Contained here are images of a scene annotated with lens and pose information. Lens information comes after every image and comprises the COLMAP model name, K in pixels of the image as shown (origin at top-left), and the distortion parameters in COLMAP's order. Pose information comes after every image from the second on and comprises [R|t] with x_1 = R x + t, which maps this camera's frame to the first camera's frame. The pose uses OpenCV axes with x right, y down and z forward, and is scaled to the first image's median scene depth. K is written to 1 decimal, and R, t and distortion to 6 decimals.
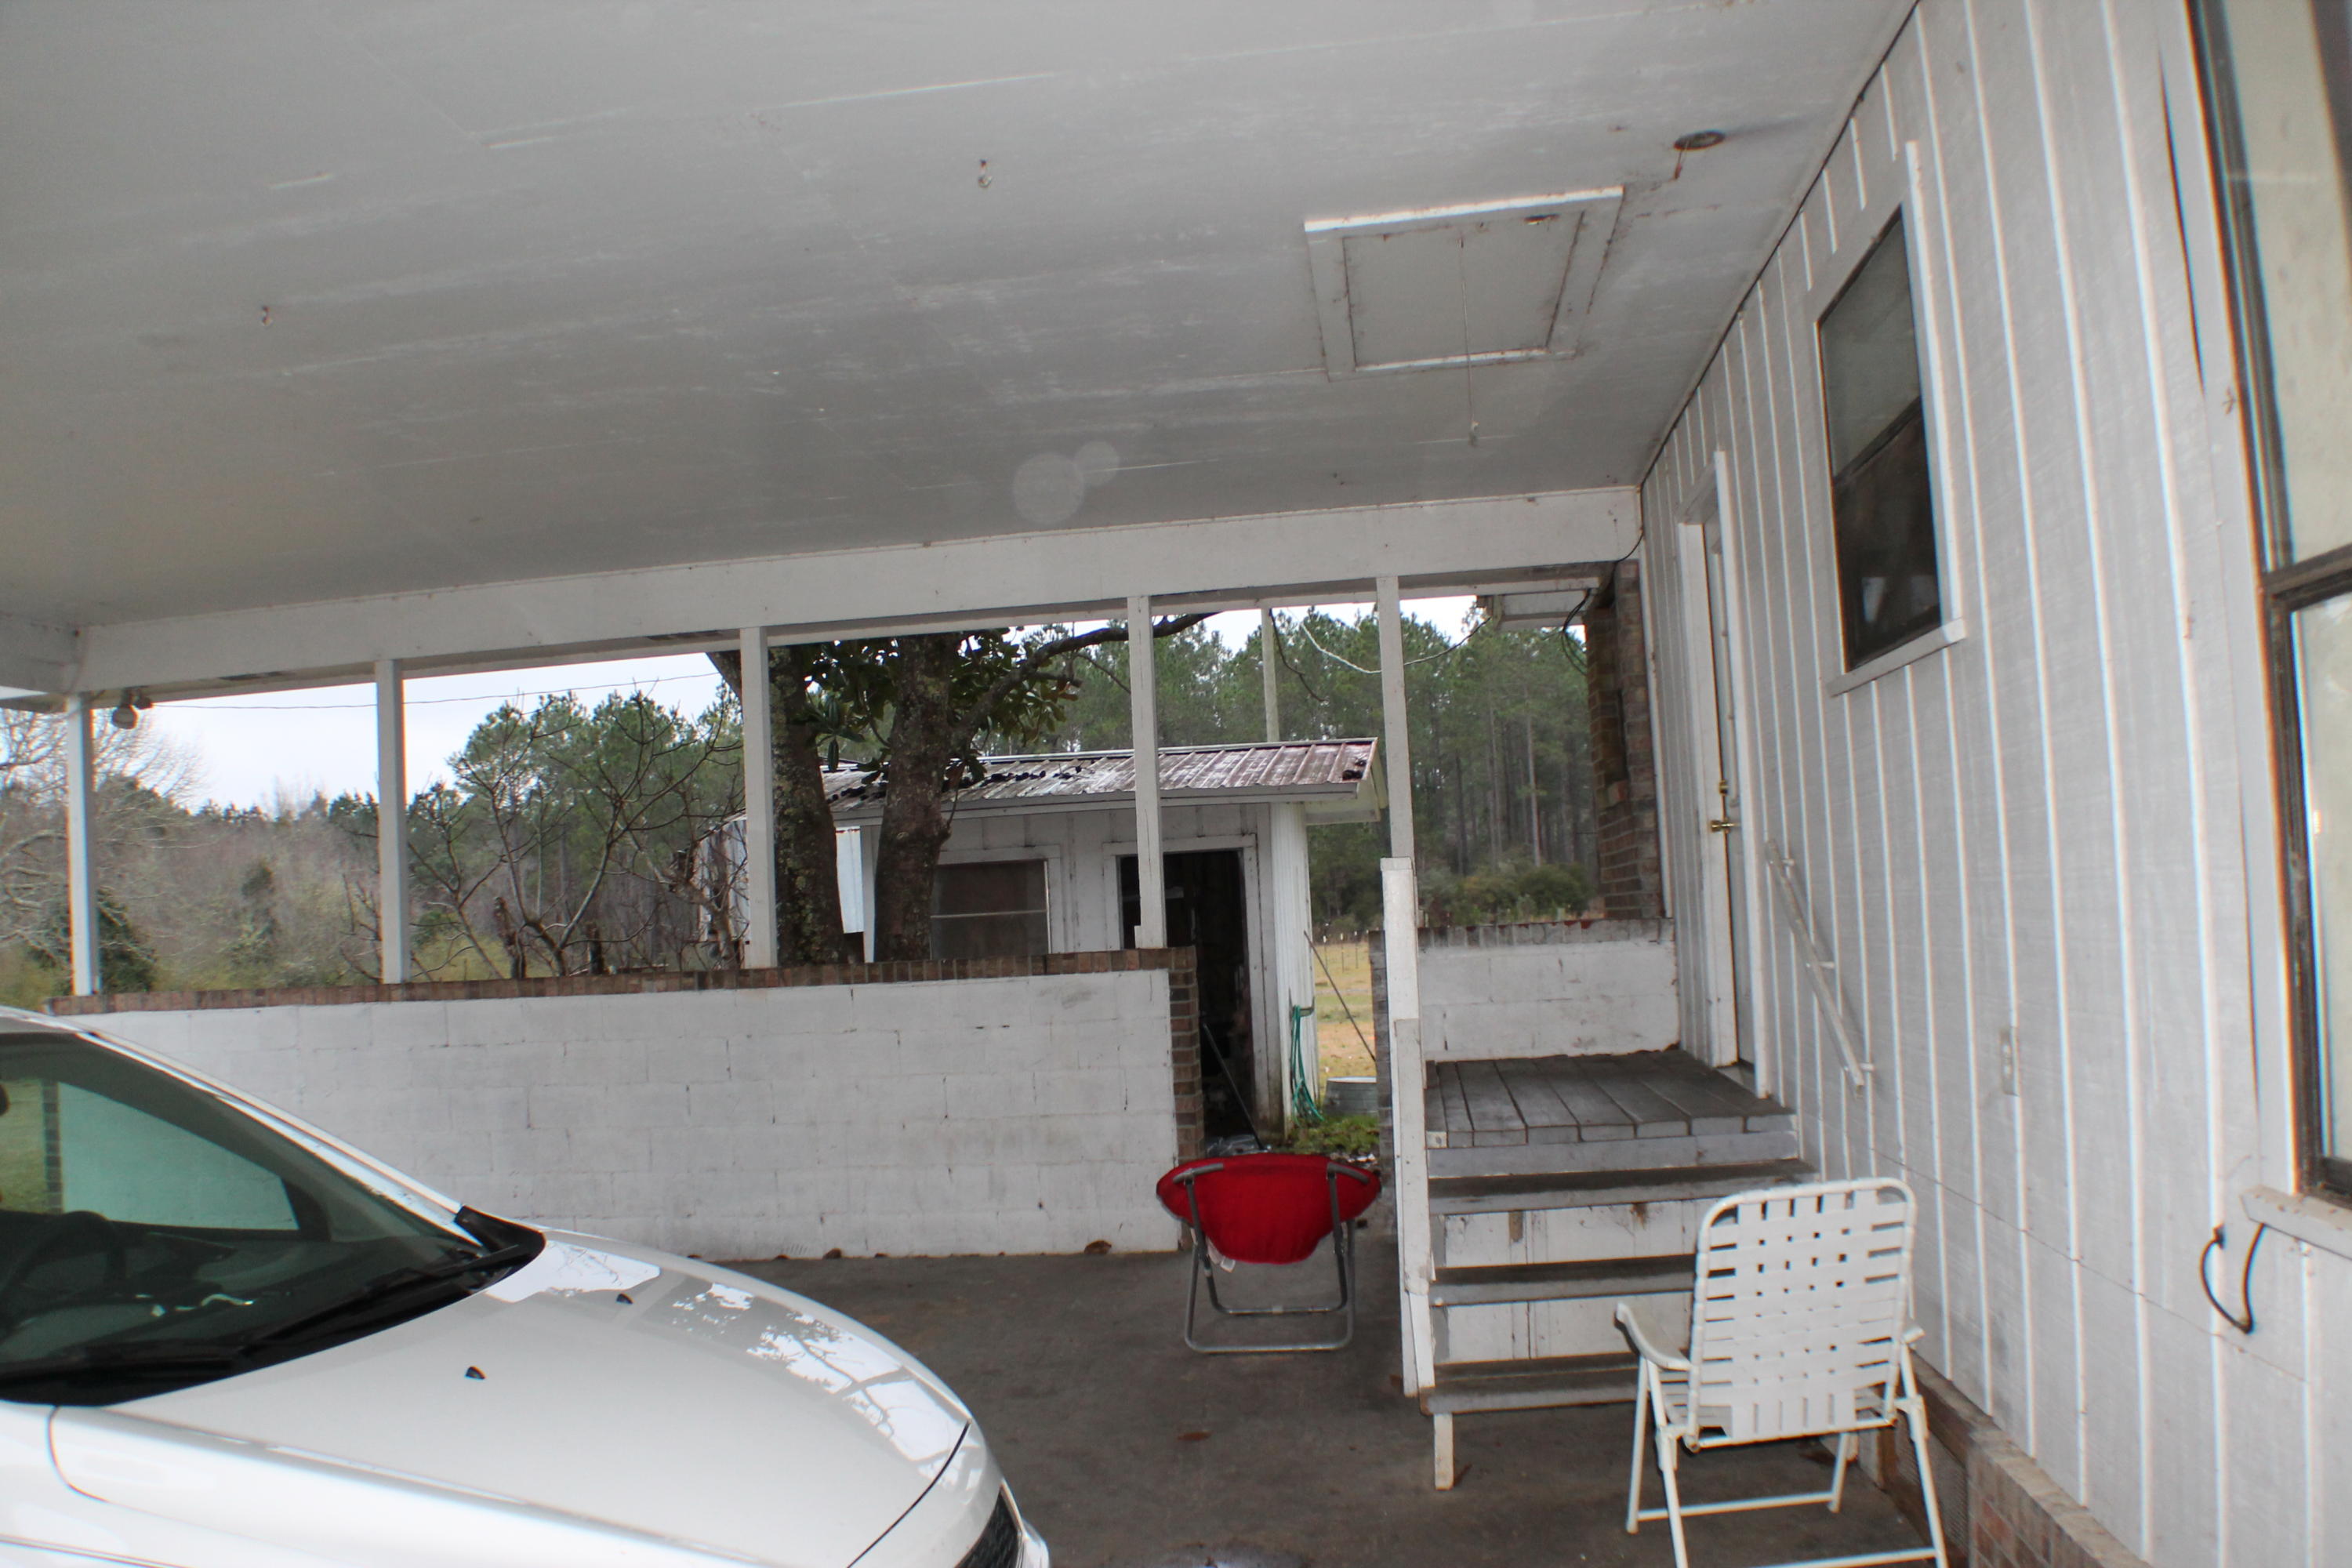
lens RADIAL K [[1942.9, 0, 1175.4], [0, 1942.9, 836.9], [0, 0, 1]] dist [-0.172132, 0.007760]
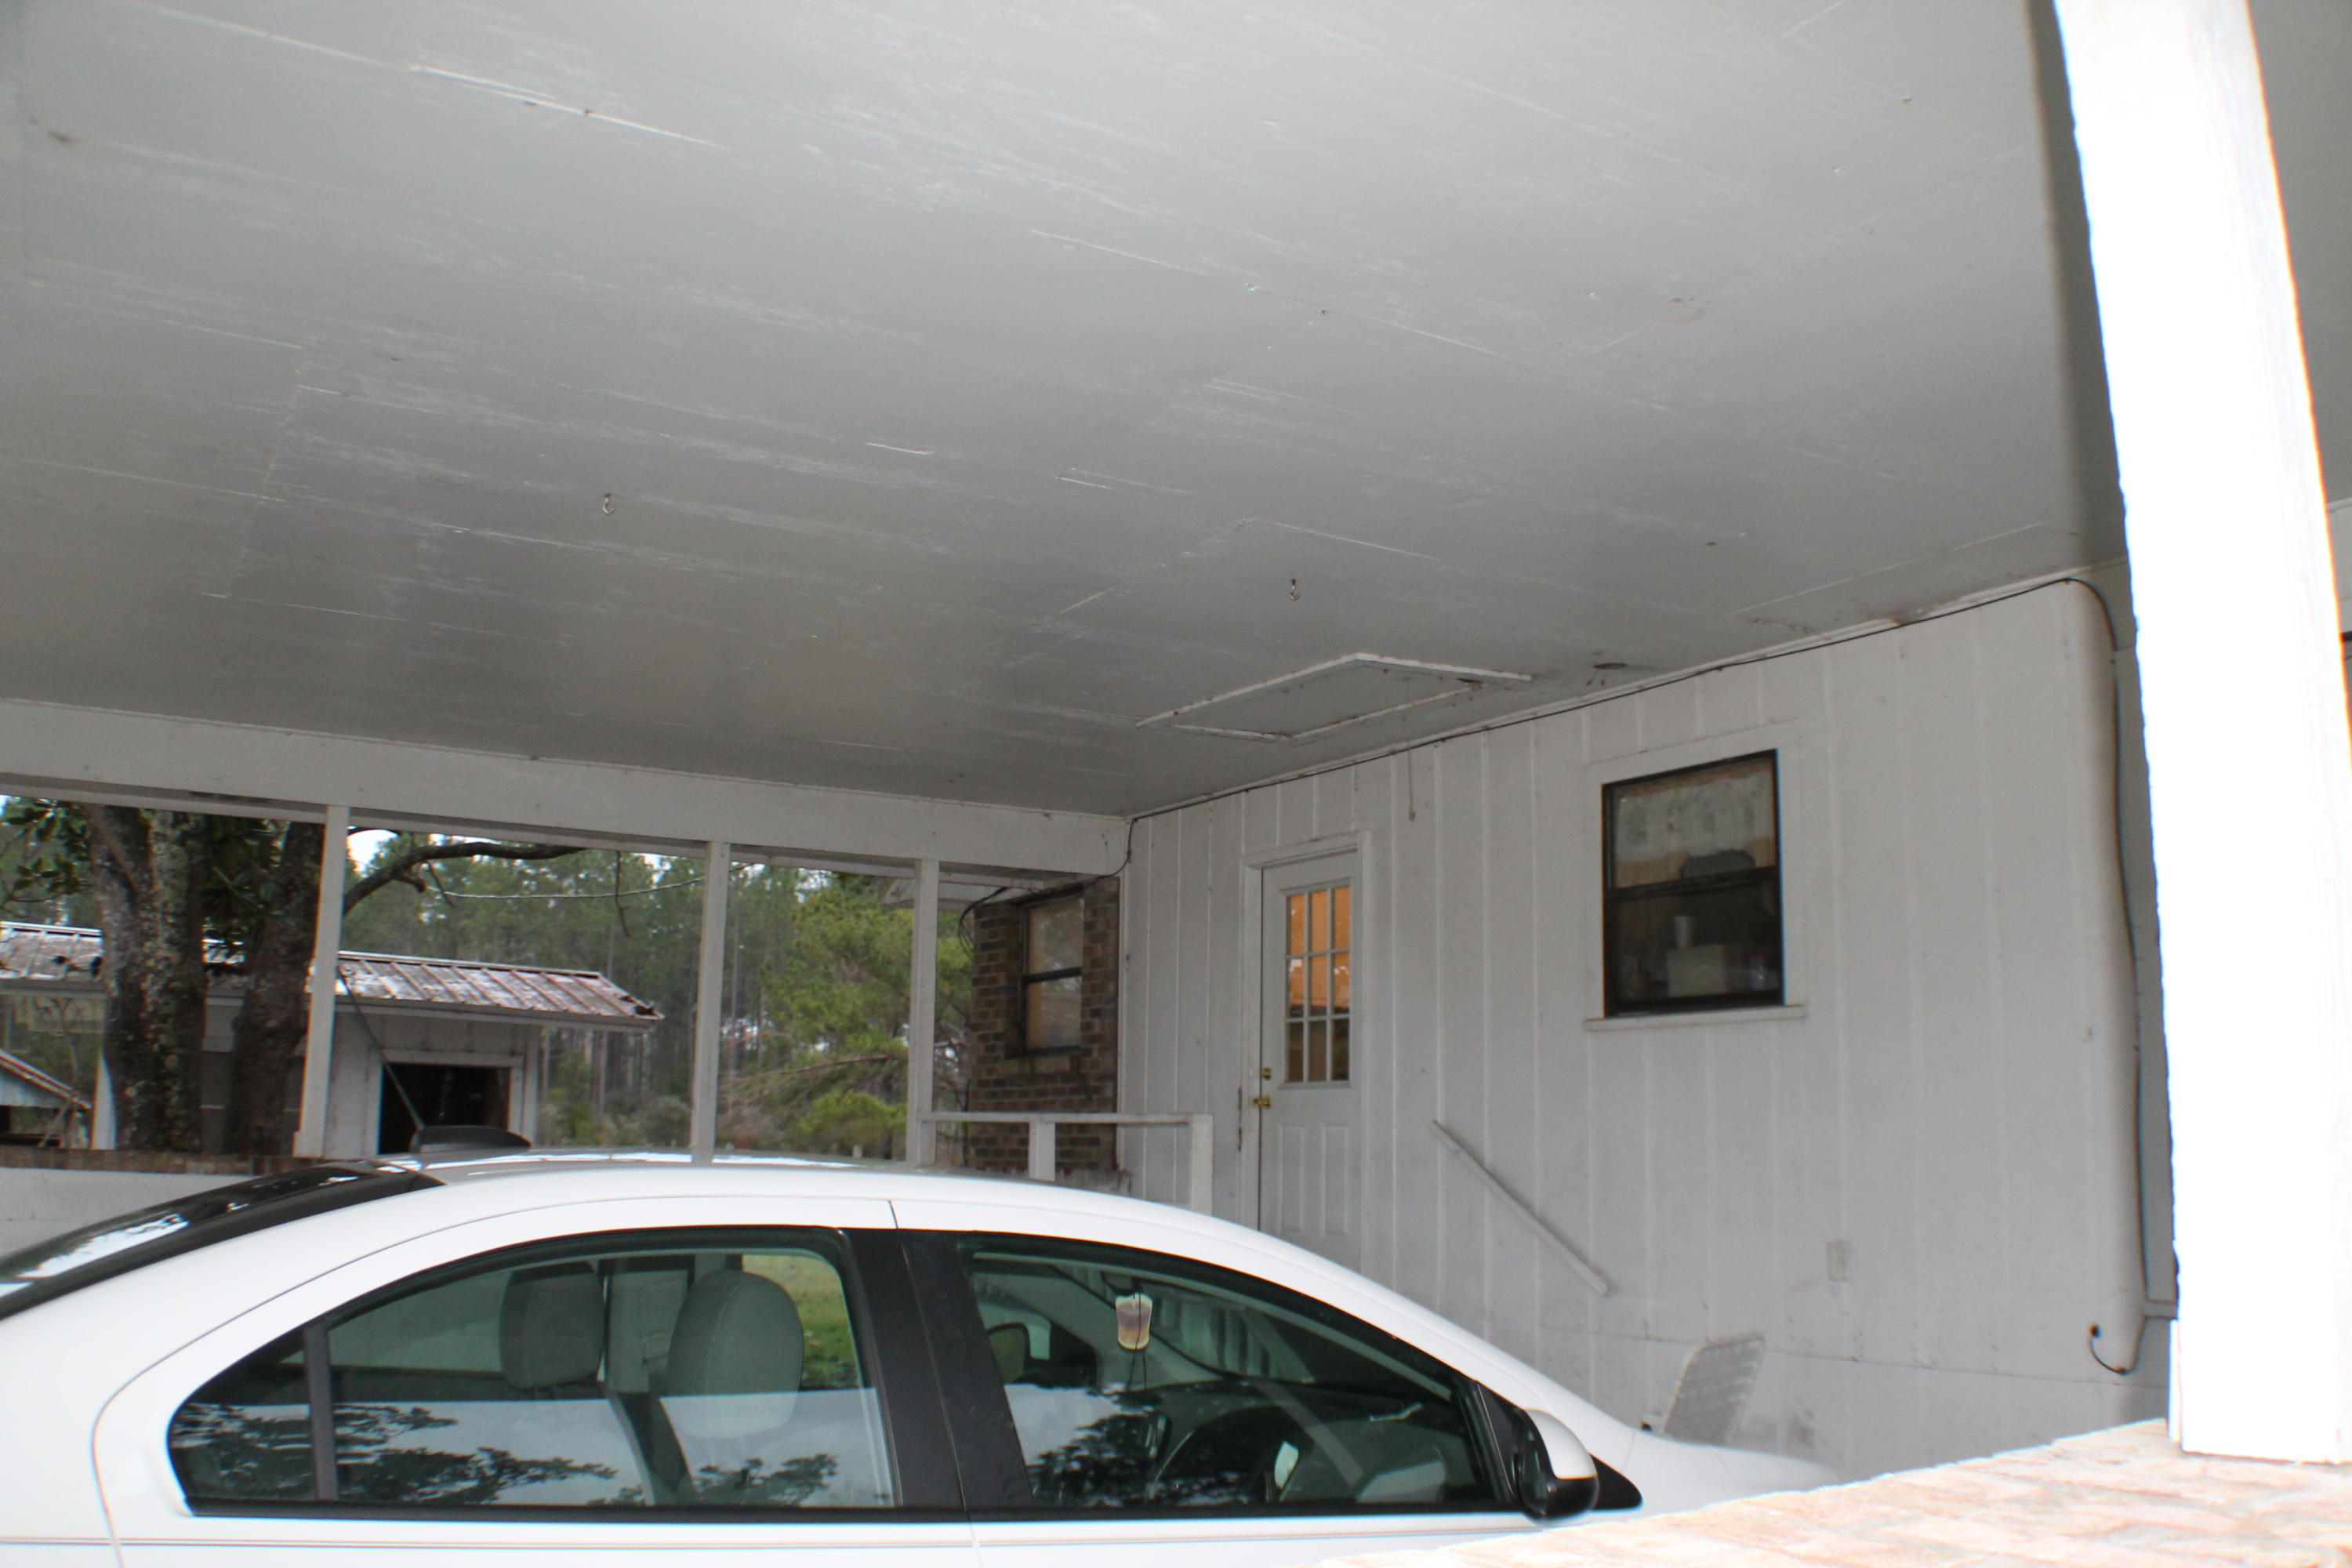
lens RADIAL K [[1942.9, 0, 1175.4], [0, 1942.9, 836.9], [0, 0, 1]] dist [-0.172132, 0.007760]
pose [[0.784171, 0.159224, 0.599770, -0.467891], [-0.080695, 0.984479, -0.155851, 0.020764], [-0.615276, 0.073815, 0.784848, -0.004559]]
